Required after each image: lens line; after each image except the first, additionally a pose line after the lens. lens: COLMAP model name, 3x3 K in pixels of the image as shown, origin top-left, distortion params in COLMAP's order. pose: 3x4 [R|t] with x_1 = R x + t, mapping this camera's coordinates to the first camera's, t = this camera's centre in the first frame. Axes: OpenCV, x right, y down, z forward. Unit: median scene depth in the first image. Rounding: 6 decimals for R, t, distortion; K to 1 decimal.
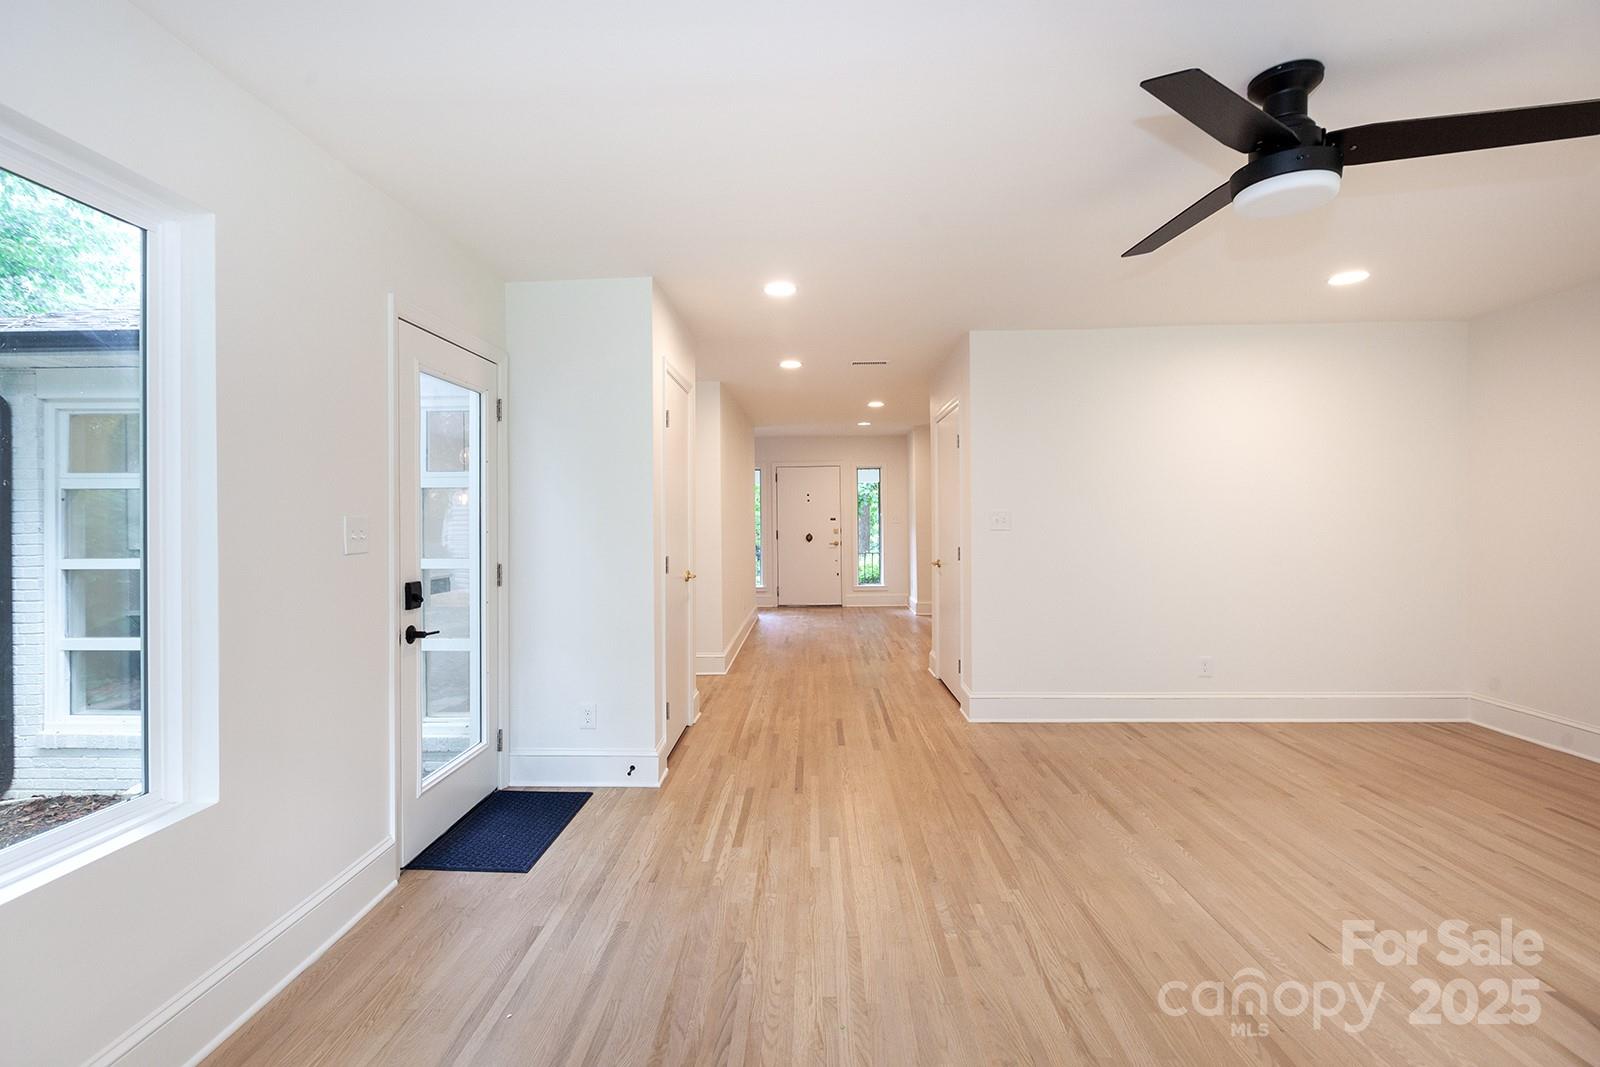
lens RADIAL K [[724.2, 0, 794.2], [0, 724.2, 512.2], [0, 0, 1]] dist [0.003650, 0.000240]
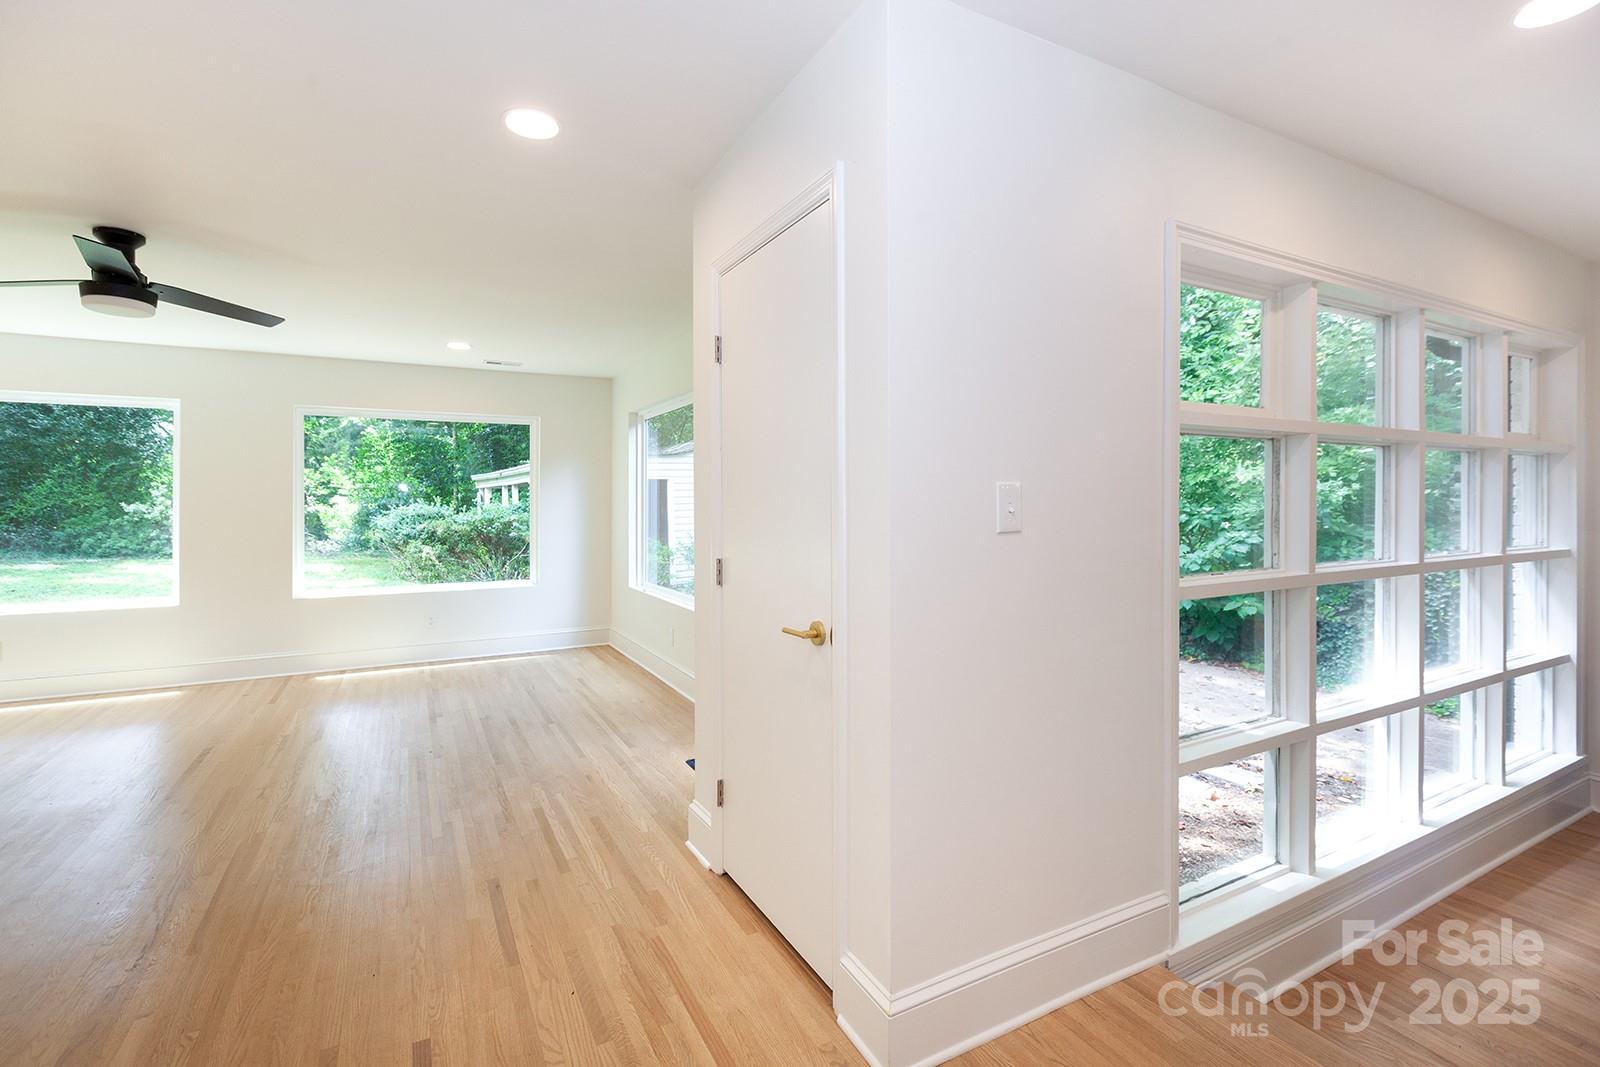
lens RADIAL K [[724.2, 0, 794.2], [0, 724.2, 512.2], [0, 0, 1]] dist [0.003650, 0.000240]
pose [[-0.867094, 0.013426, -0.497963, 0.124699], [0.012877, 0.999907, 0.004537, 0.019181], [0.497977, -0.002478, -0.867187, 2.182876]]
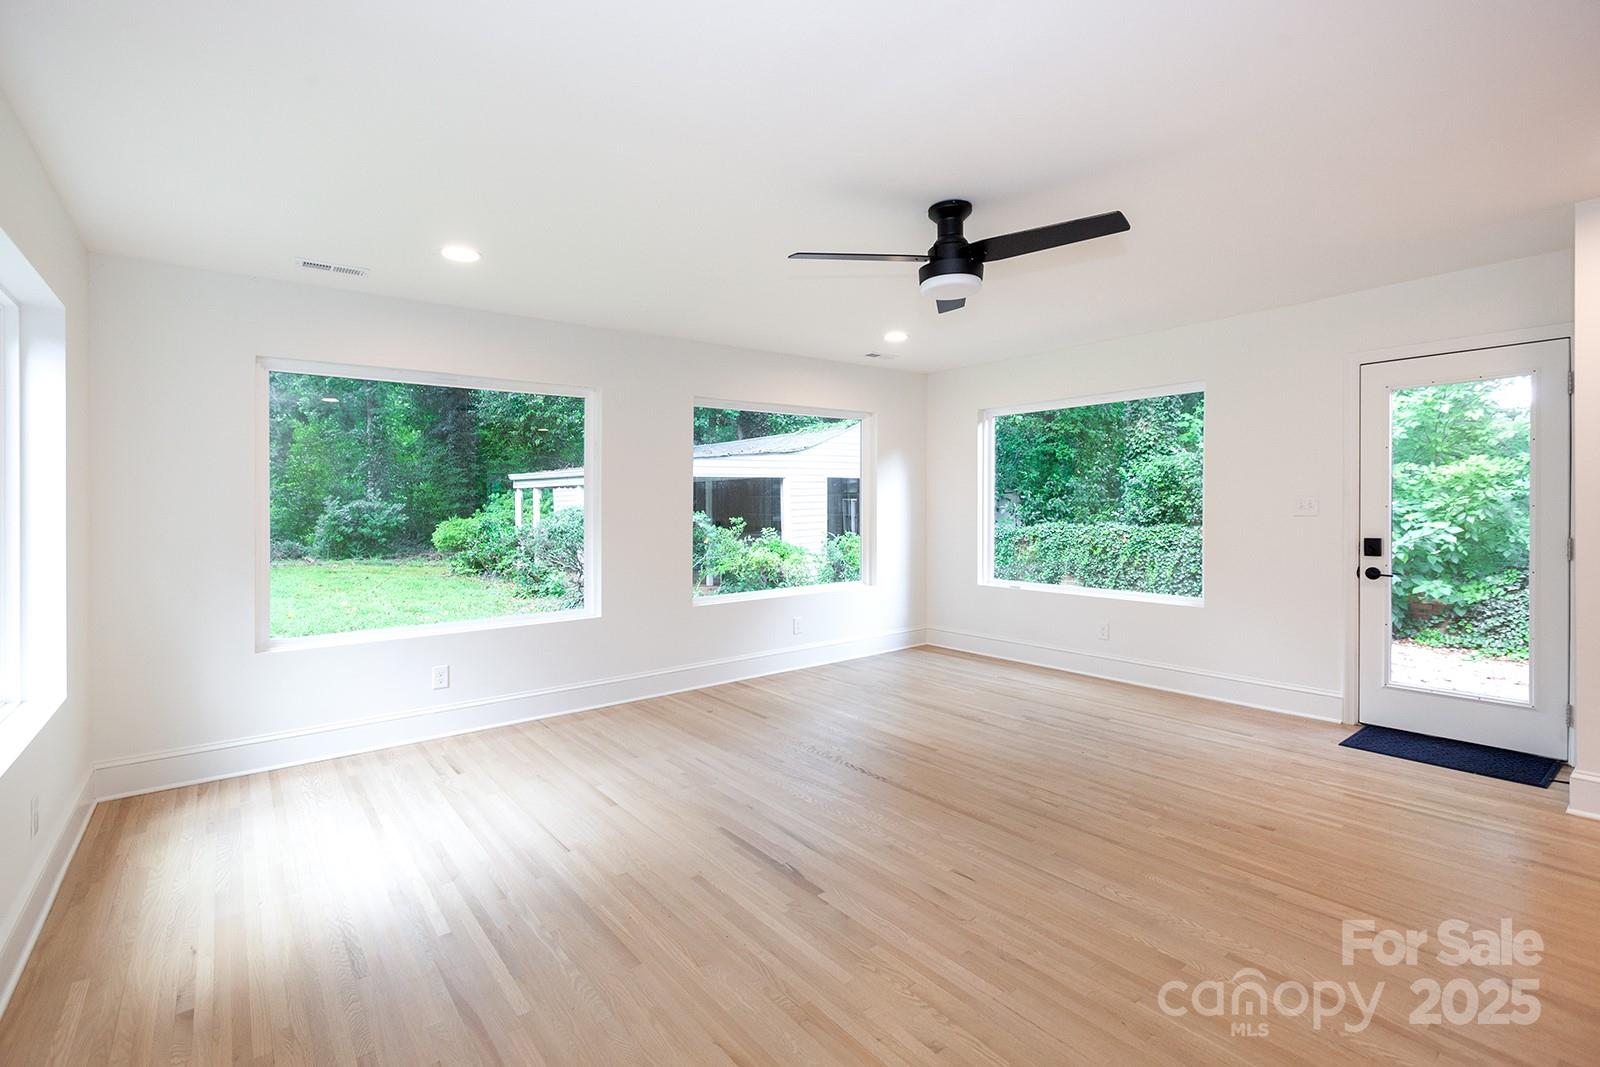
lens RADIAL K [[732.9, 0, 789.6], [0, 732.9, 521.9], [0, 0, 1]] dist [0.001076, -0.000035]
pose [[-0.770695, 0.029745, -0.636510, 1.301460], [0.021992, 0.999556, 0.020083, 0.005768], [0.636825, 0.001480, -0.771007, 1.351372]]
